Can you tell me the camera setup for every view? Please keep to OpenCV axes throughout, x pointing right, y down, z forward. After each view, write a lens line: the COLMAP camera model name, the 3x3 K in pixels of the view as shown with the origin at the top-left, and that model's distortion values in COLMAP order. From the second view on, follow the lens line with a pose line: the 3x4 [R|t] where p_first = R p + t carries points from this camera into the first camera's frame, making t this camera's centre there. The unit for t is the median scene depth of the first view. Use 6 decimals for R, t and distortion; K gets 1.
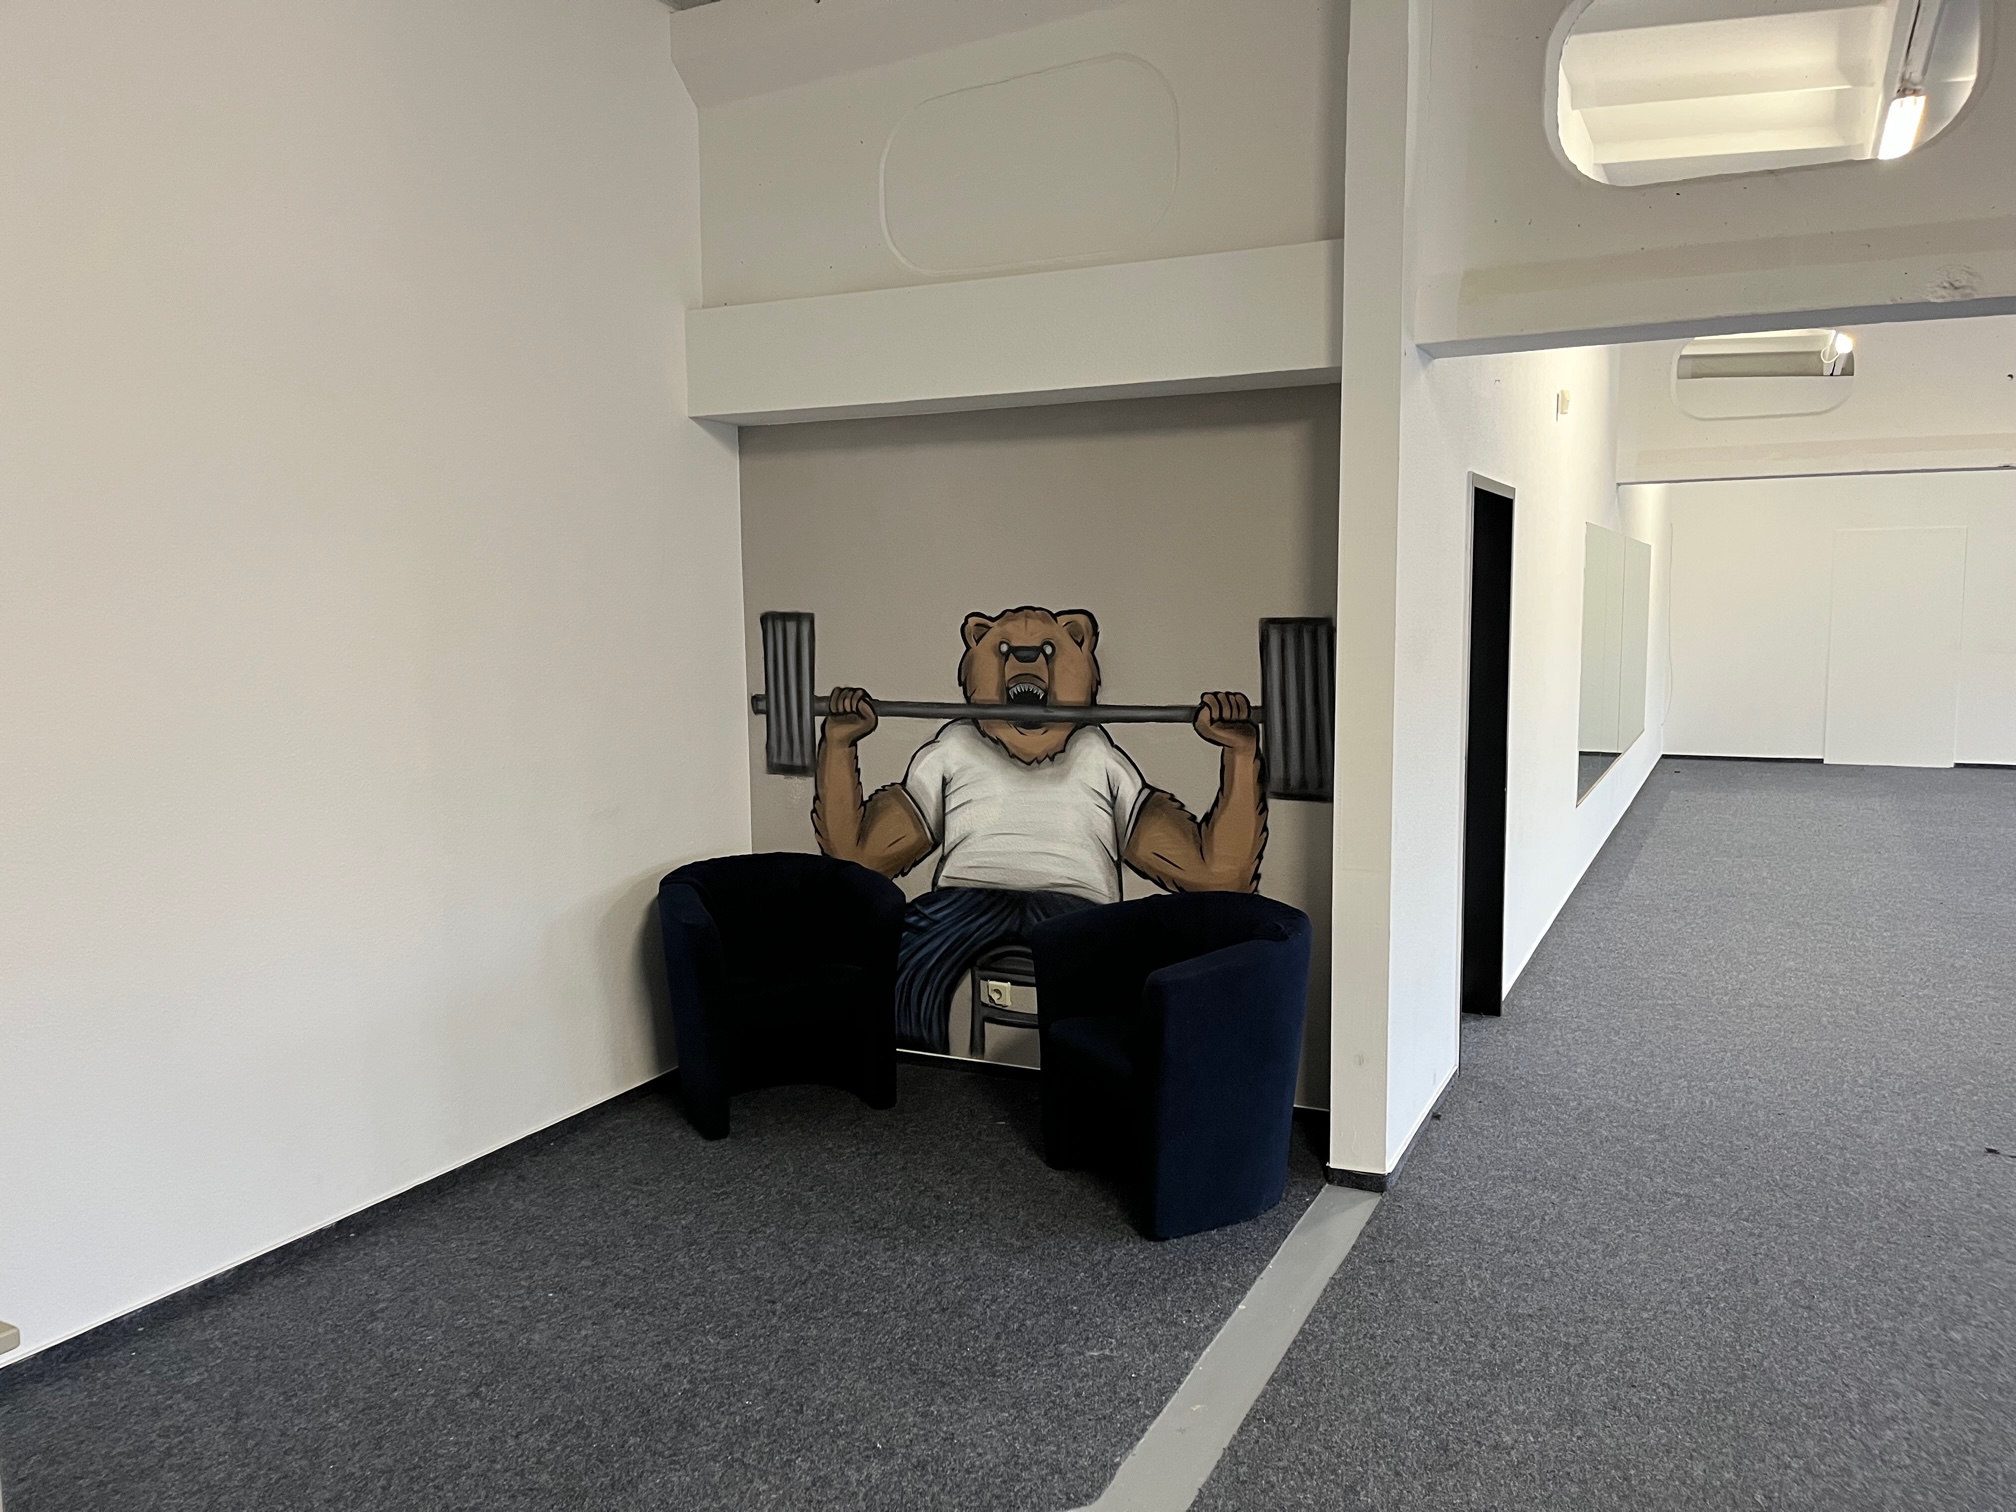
lens RADIAL K [[1419.2, 0, 1076.5], [0, 1419.2, 757.3], [0, 0, 1]] dist [0.084263, -0.112172]
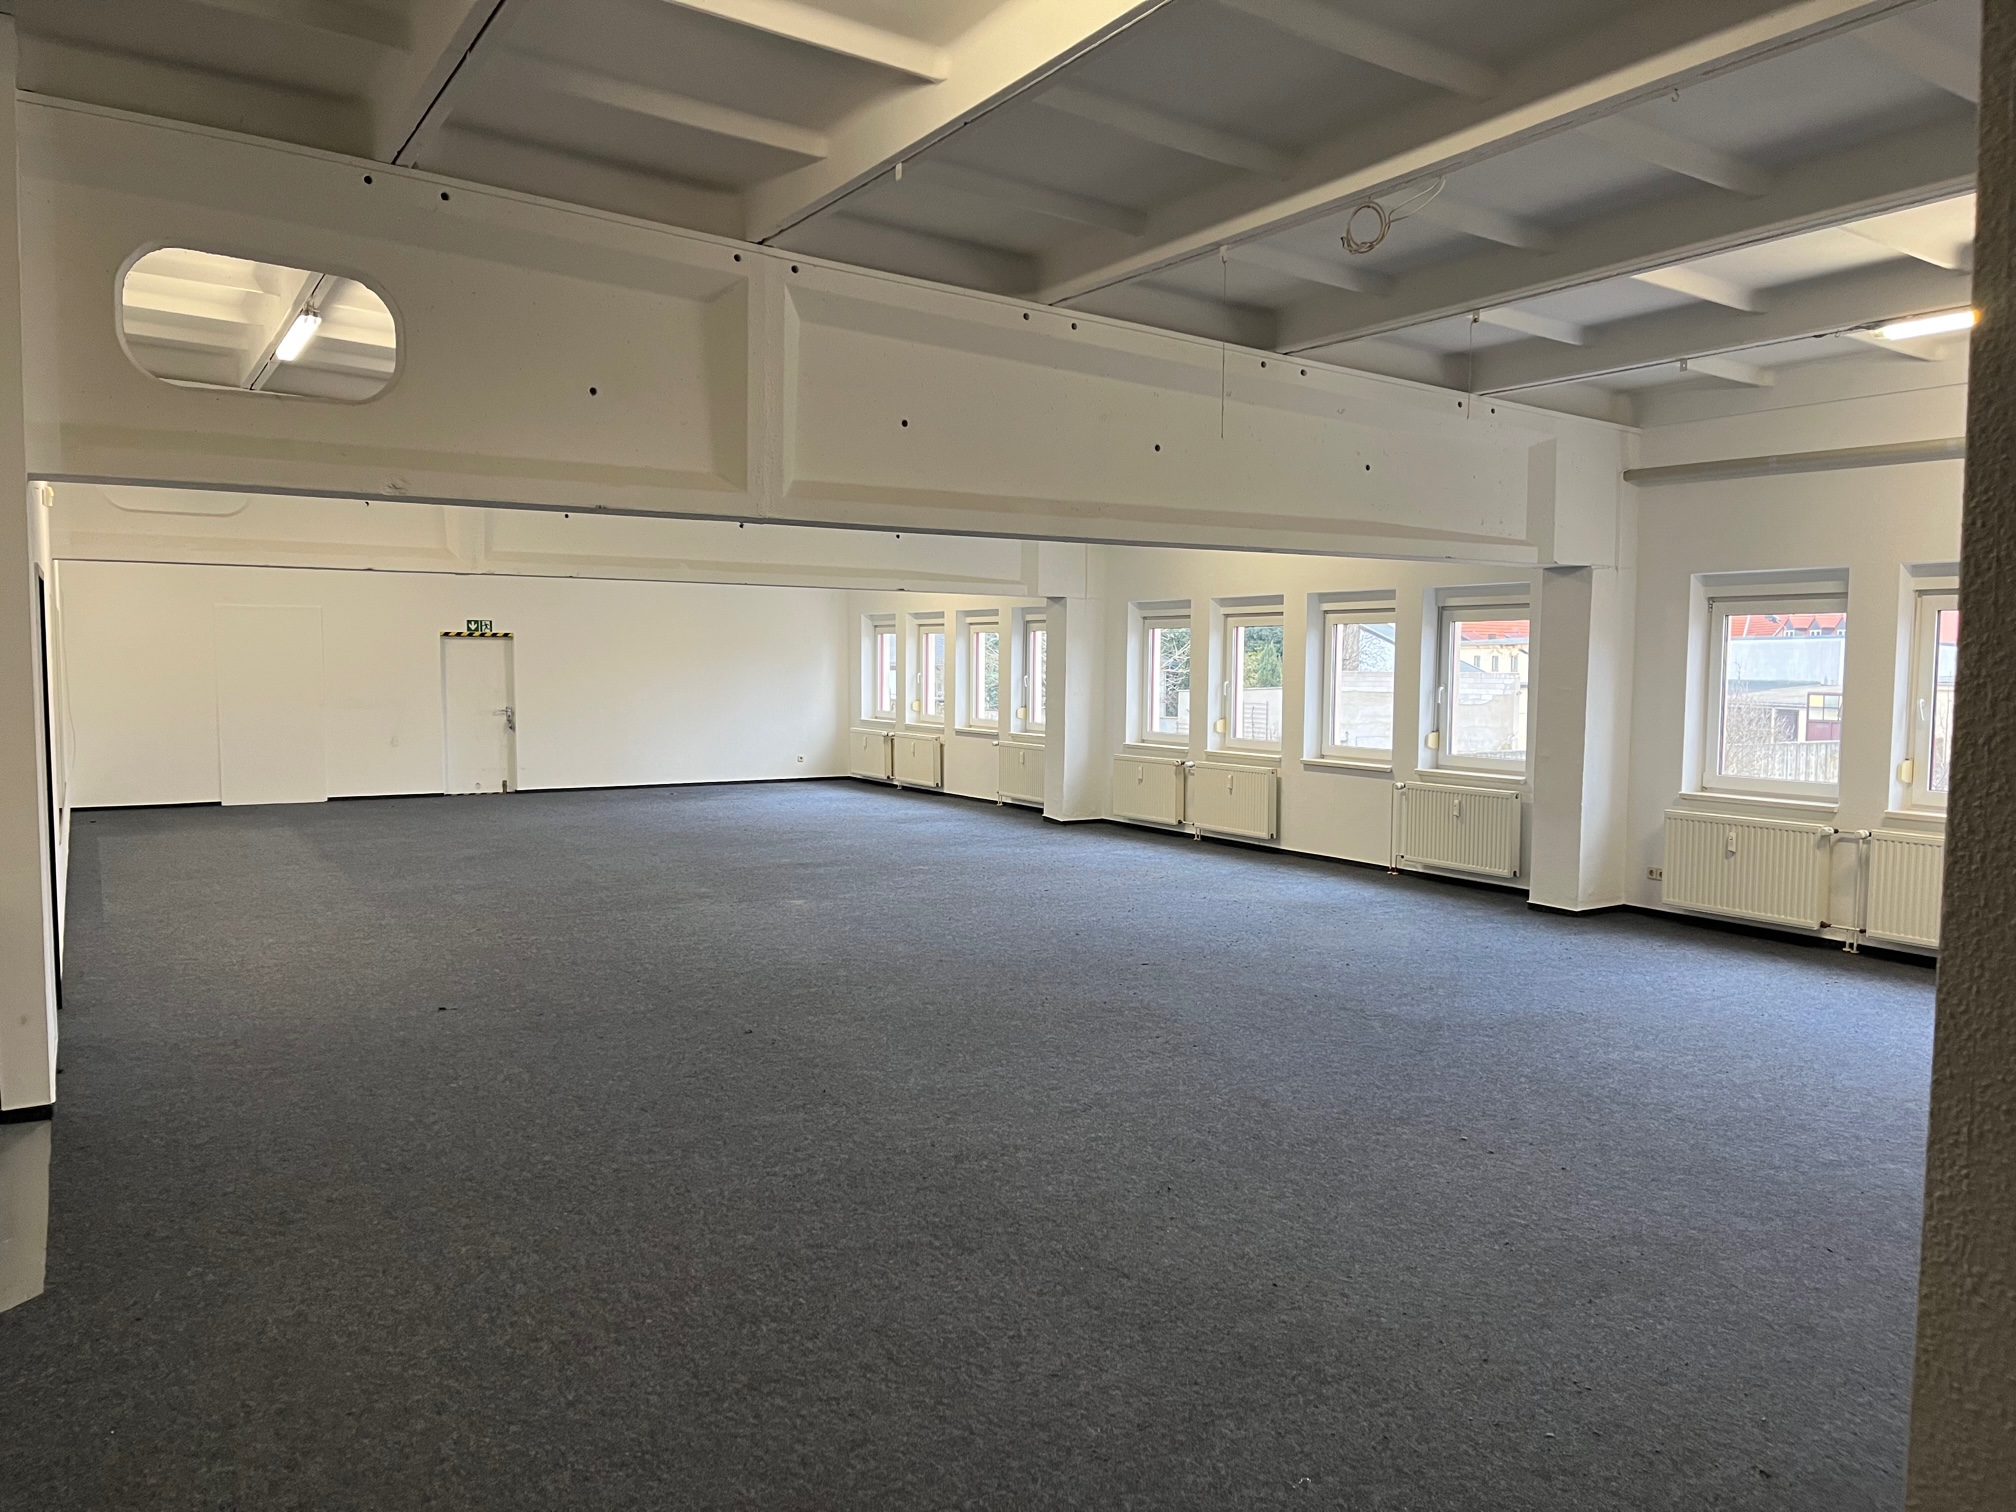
lens RADIAL K [[1419.2, 0, 1076.5], [0, 1419.2, 757.3], [0, 0, 1]] dist [0.084263, -0.112172]
pose [[0.484388, -0.044944, 0.873698, -0.334701], [0.081693, 0.996640, 0.005977, 0.032210], [-0.871031, 0.068480, 0.486432, -0.341289]]
